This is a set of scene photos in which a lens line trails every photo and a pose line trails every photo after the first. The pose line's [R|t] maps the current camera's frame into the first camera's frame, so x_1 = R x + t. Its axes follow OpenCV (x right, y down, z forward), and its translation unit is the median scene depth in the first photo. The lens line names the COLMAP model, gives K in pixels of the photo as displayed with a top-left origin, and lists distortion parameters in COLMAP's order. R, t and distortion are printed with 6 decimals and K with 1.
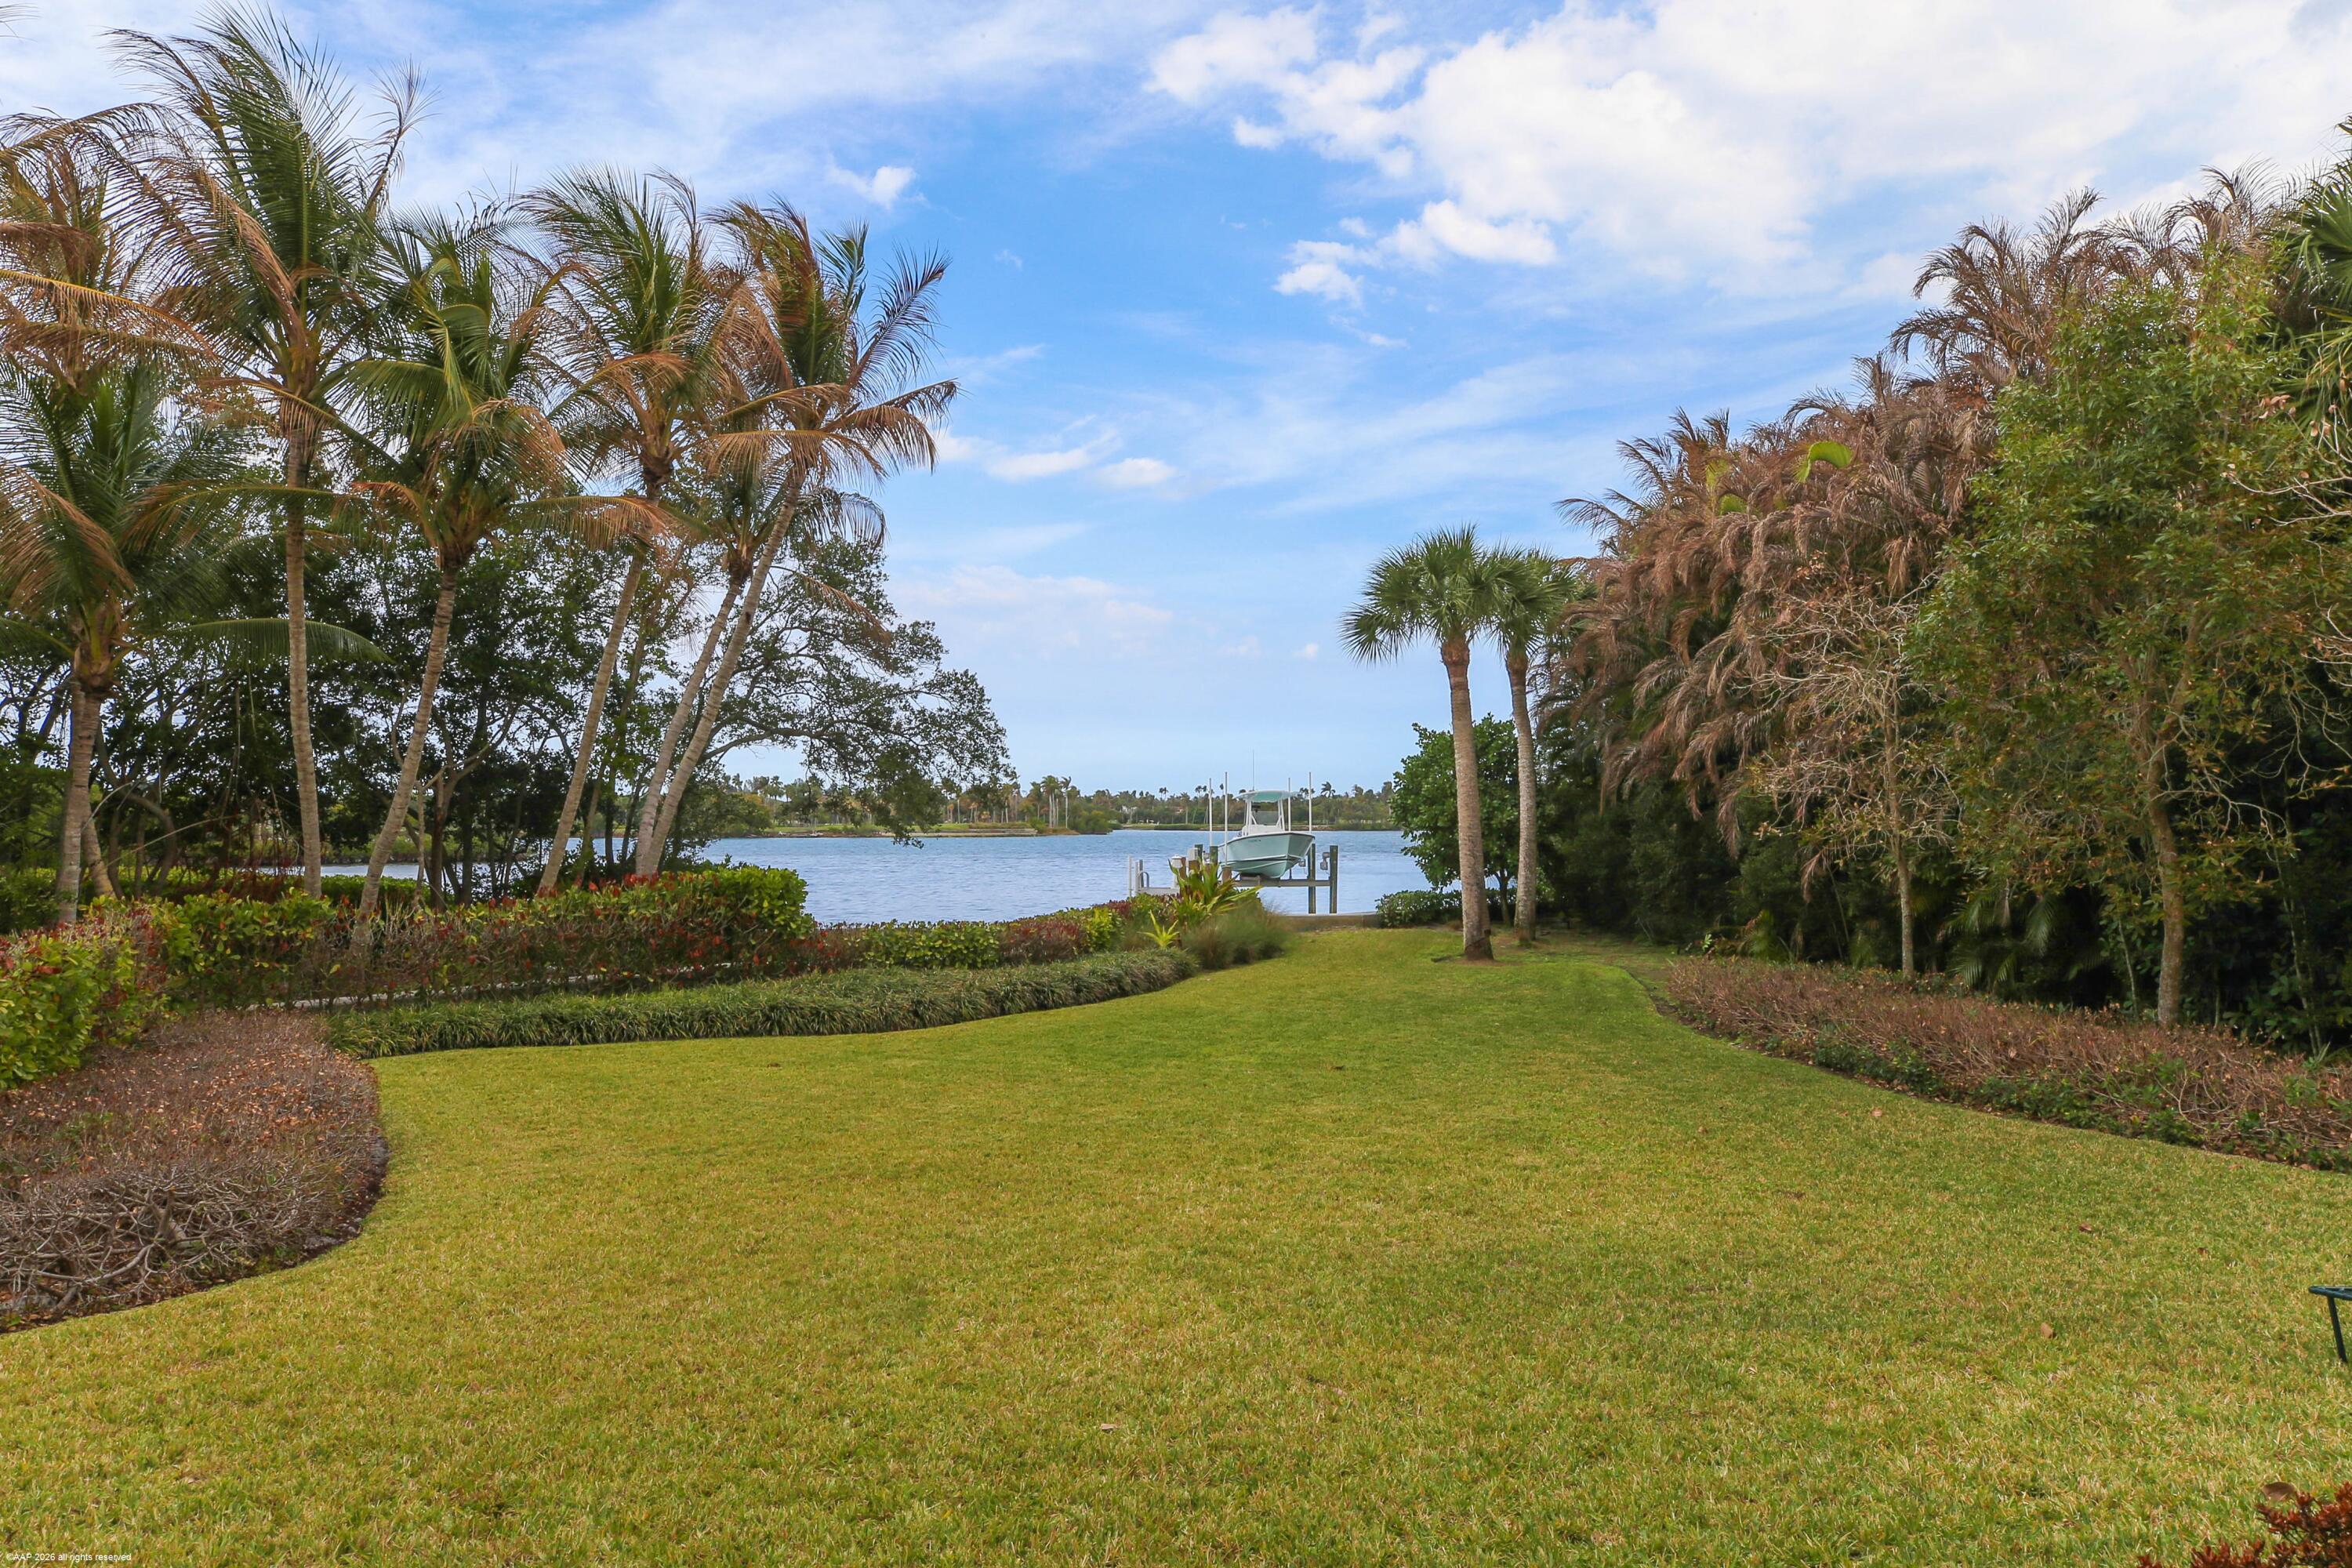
lens RADIAL K [[1574.2, 0, 1173.7], [0, 1574.2, 817.7], [0, 0, 1]] dist [0.000788, 0.000633]
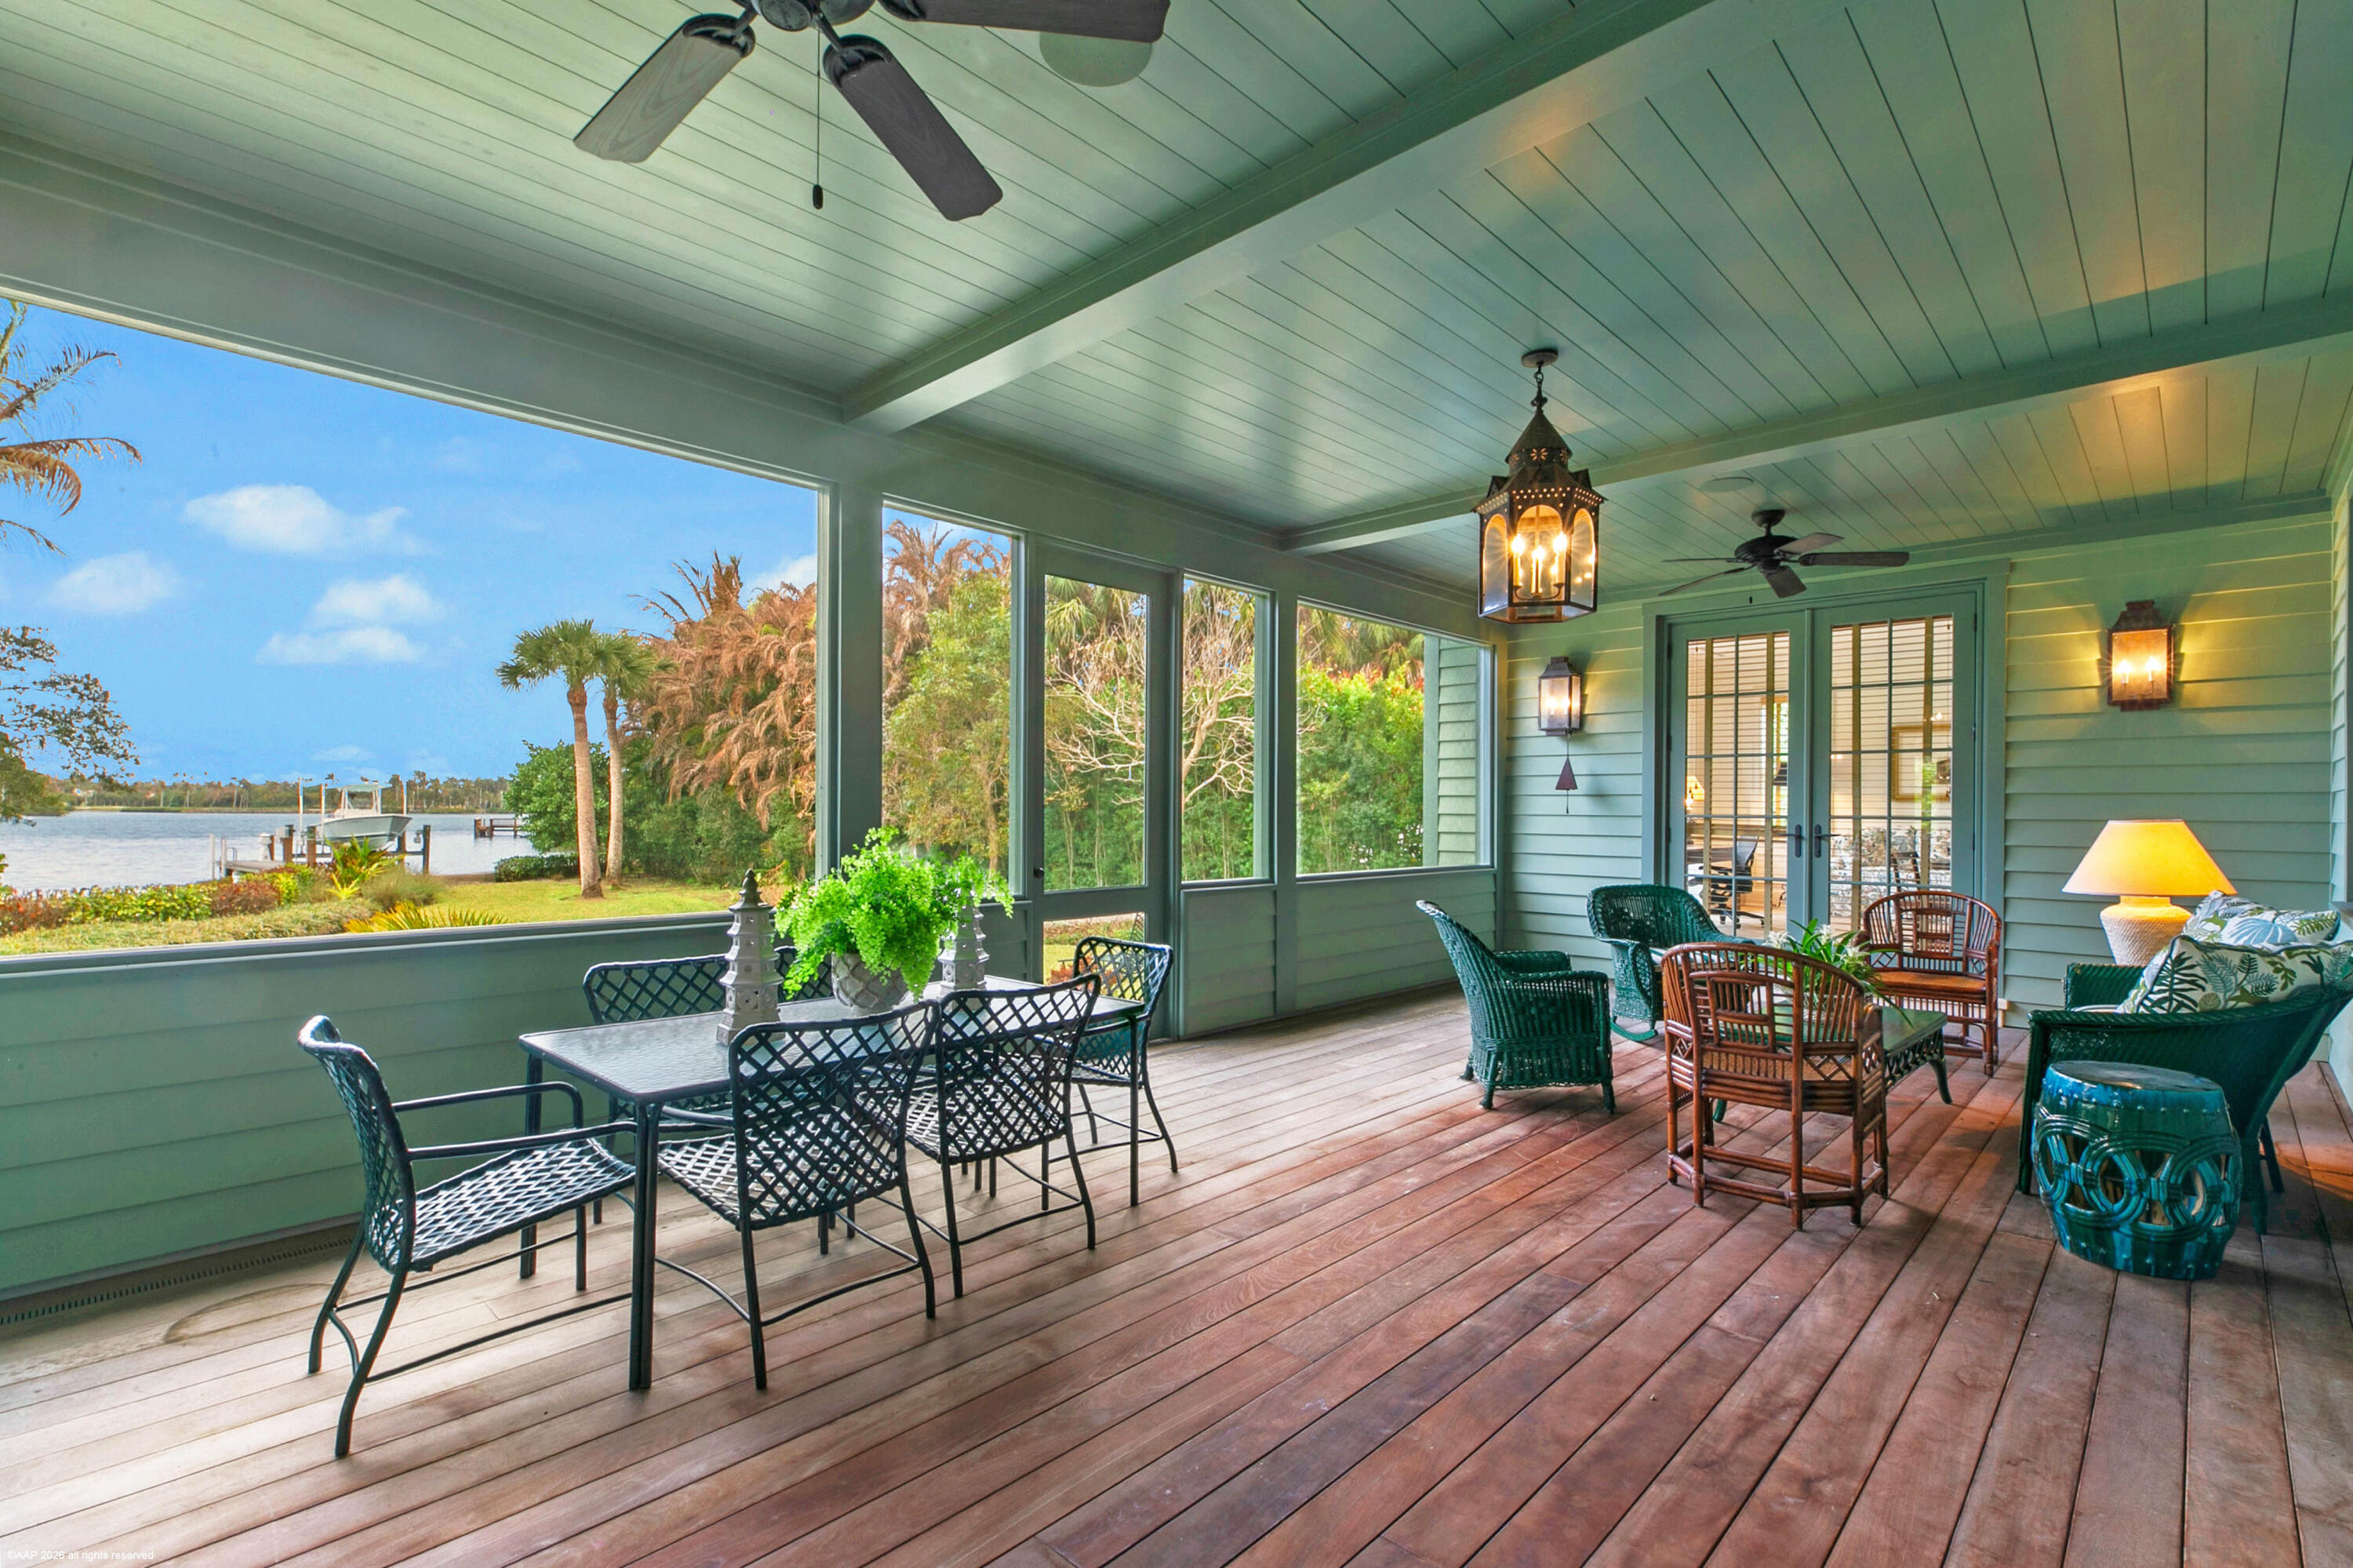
lens RADIAL K [[1065.5, 0, 1180.1], [0, 1065.5, 798.3], [0, 0, 1]] dist [0.000683, -0.000024]
pose [[0.717705, 0.015666, 0.696171, -0.102269], [-0.010112, 0.999876, -0.012076, -0.000636], [-0.696274, 0.001627, 0.717775, -0.121204]]
